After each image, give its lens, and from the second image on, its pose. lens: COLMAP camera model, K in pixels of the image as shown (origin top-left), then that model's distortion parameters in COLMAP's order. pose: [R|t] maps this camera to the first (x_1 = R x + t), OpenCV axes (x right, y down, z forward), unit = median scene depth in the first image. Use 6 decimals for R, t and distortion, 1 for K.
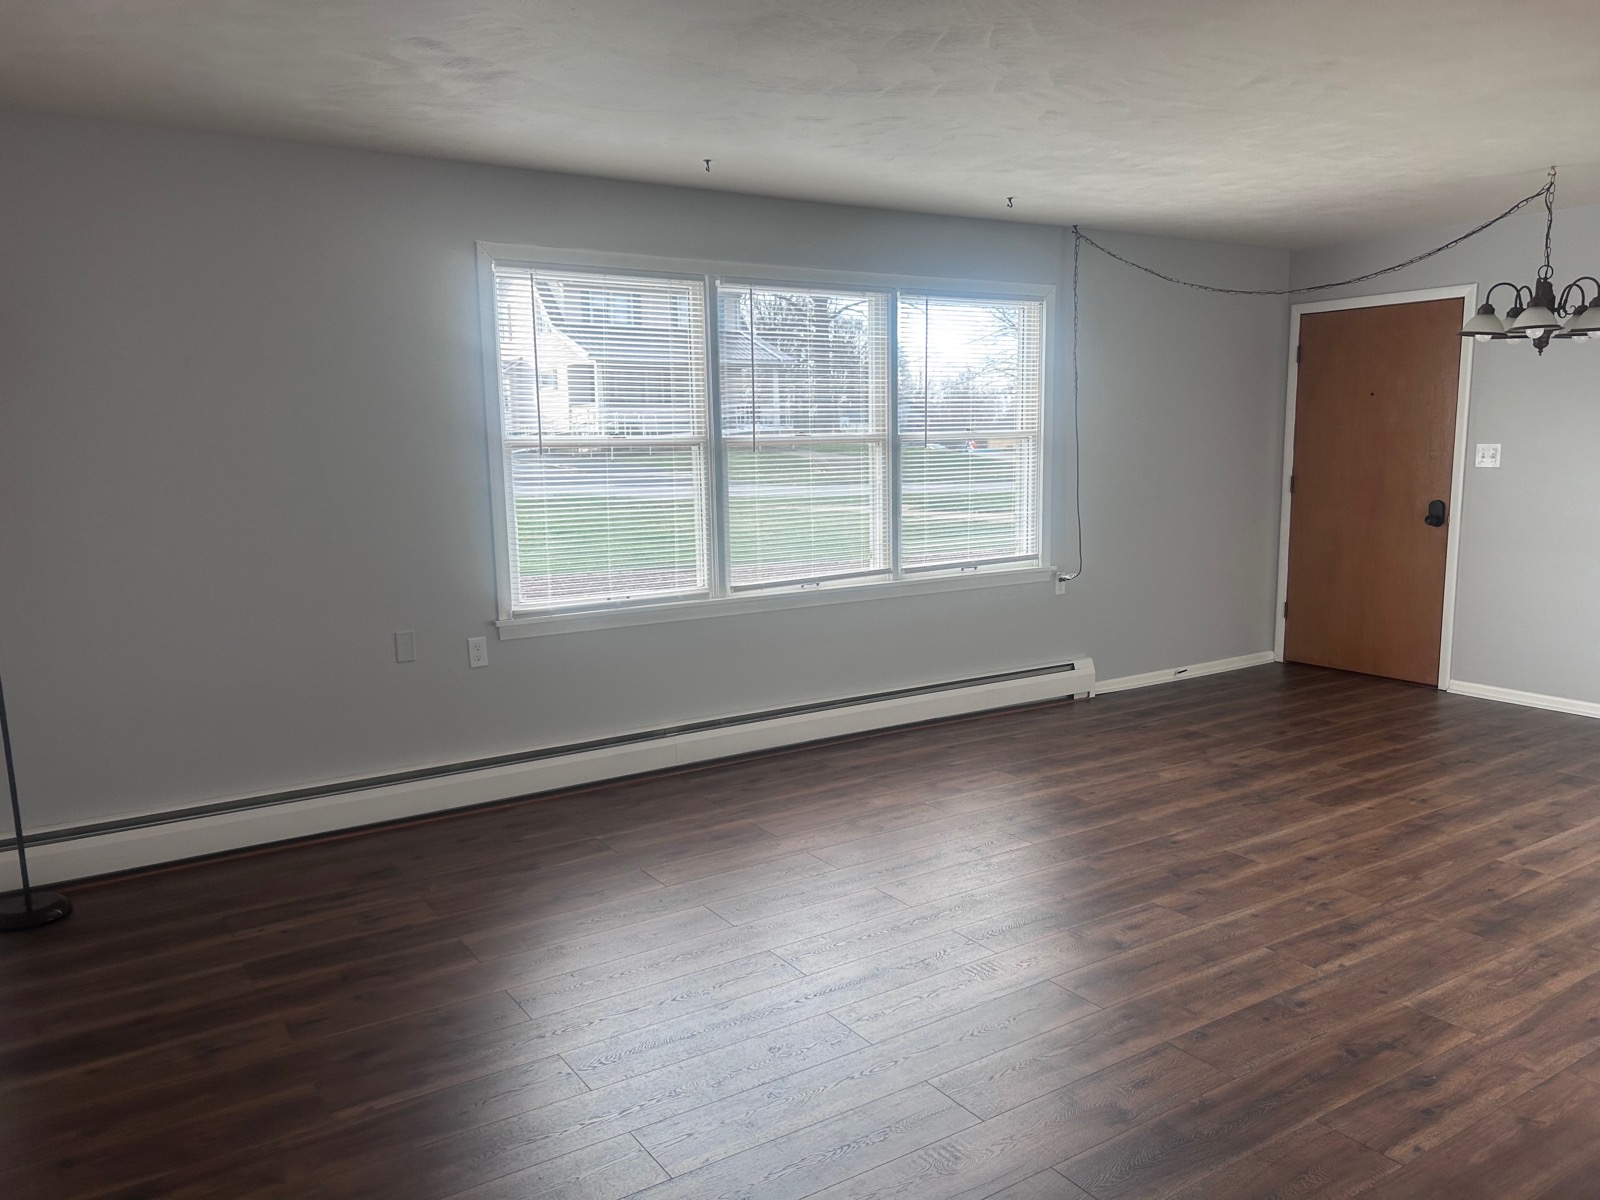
lens RADIAL K [[1195.3, 0, 806.6], [0, 1195.3, 607.2], [0, 0, 1]] dist [0.055633, -0.029331]
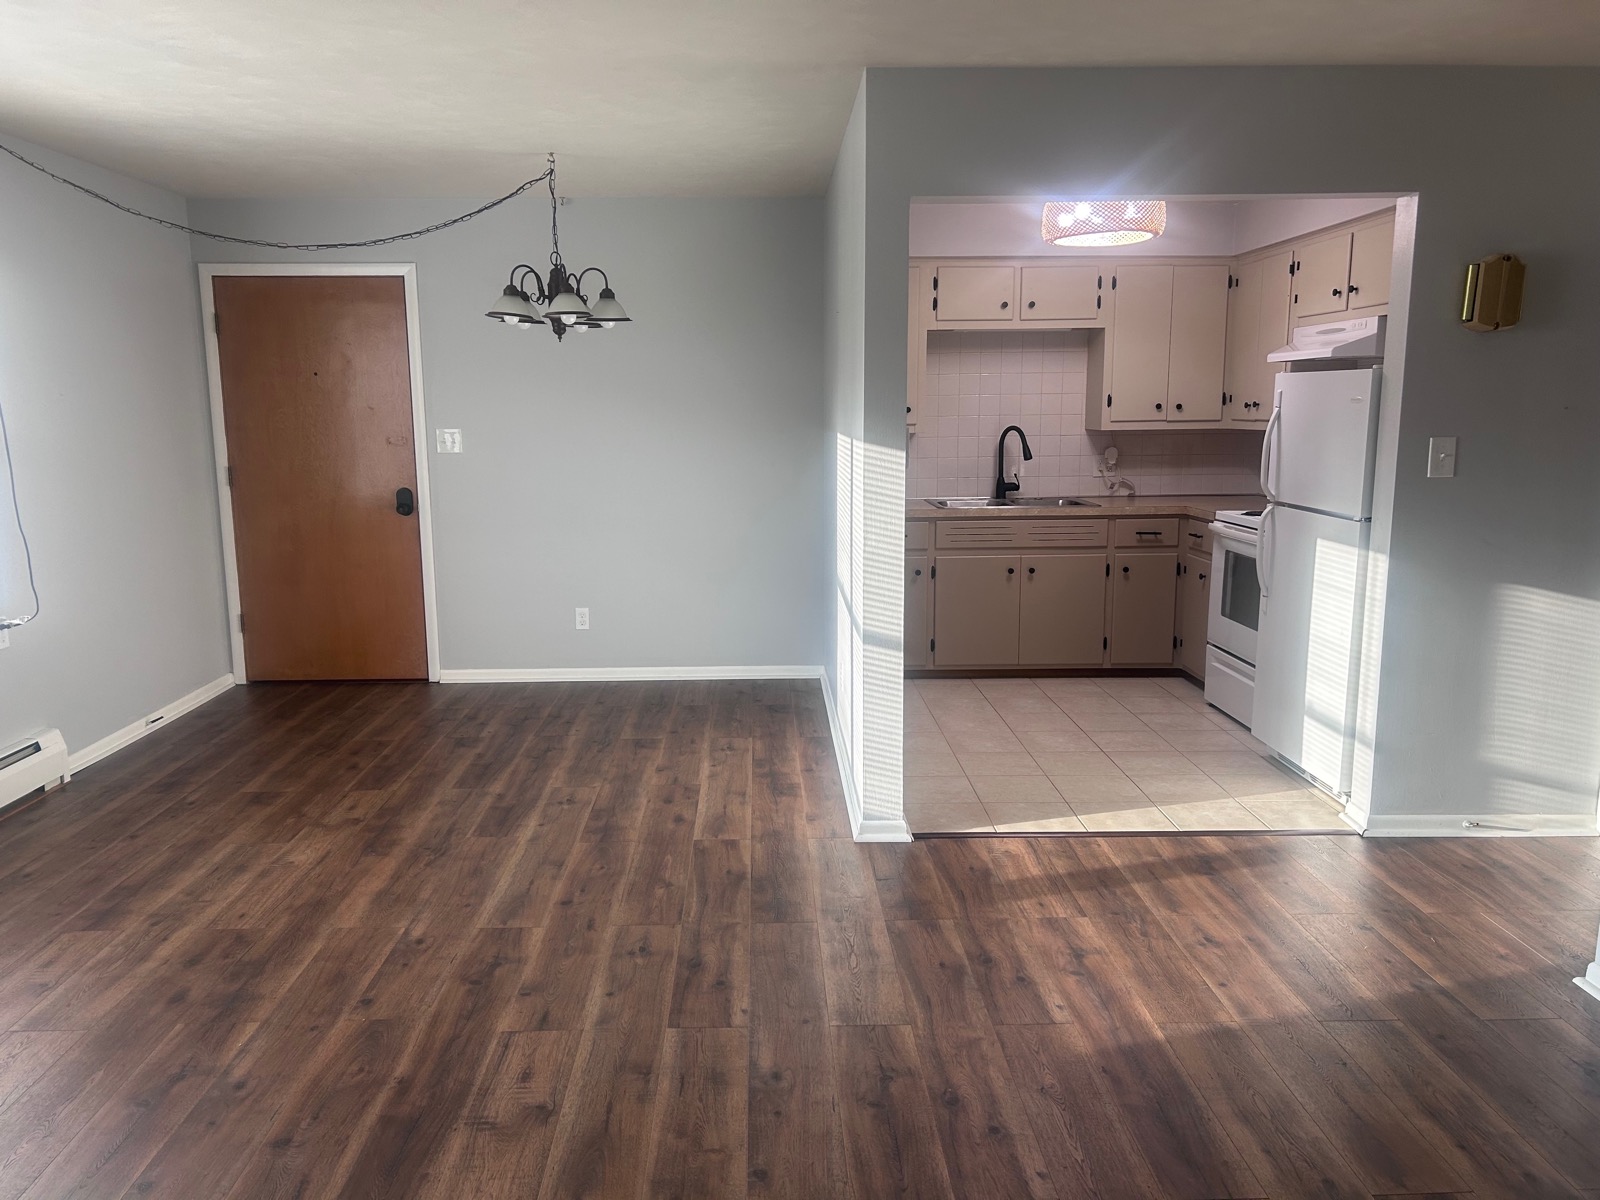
lens RADIAL K [[1195.3, 0, 759.9], [0, 1195.3, 606.3], [0, 0, 1]] dist [0.055633, -0.029331]
pose [[0.538179, -0.133482, 0.832193, -0.170654], [0.123014, 0.989246, 0.079119, -0.047122], [-0.833805, 0.059791, 0.548812, 0.323764]]
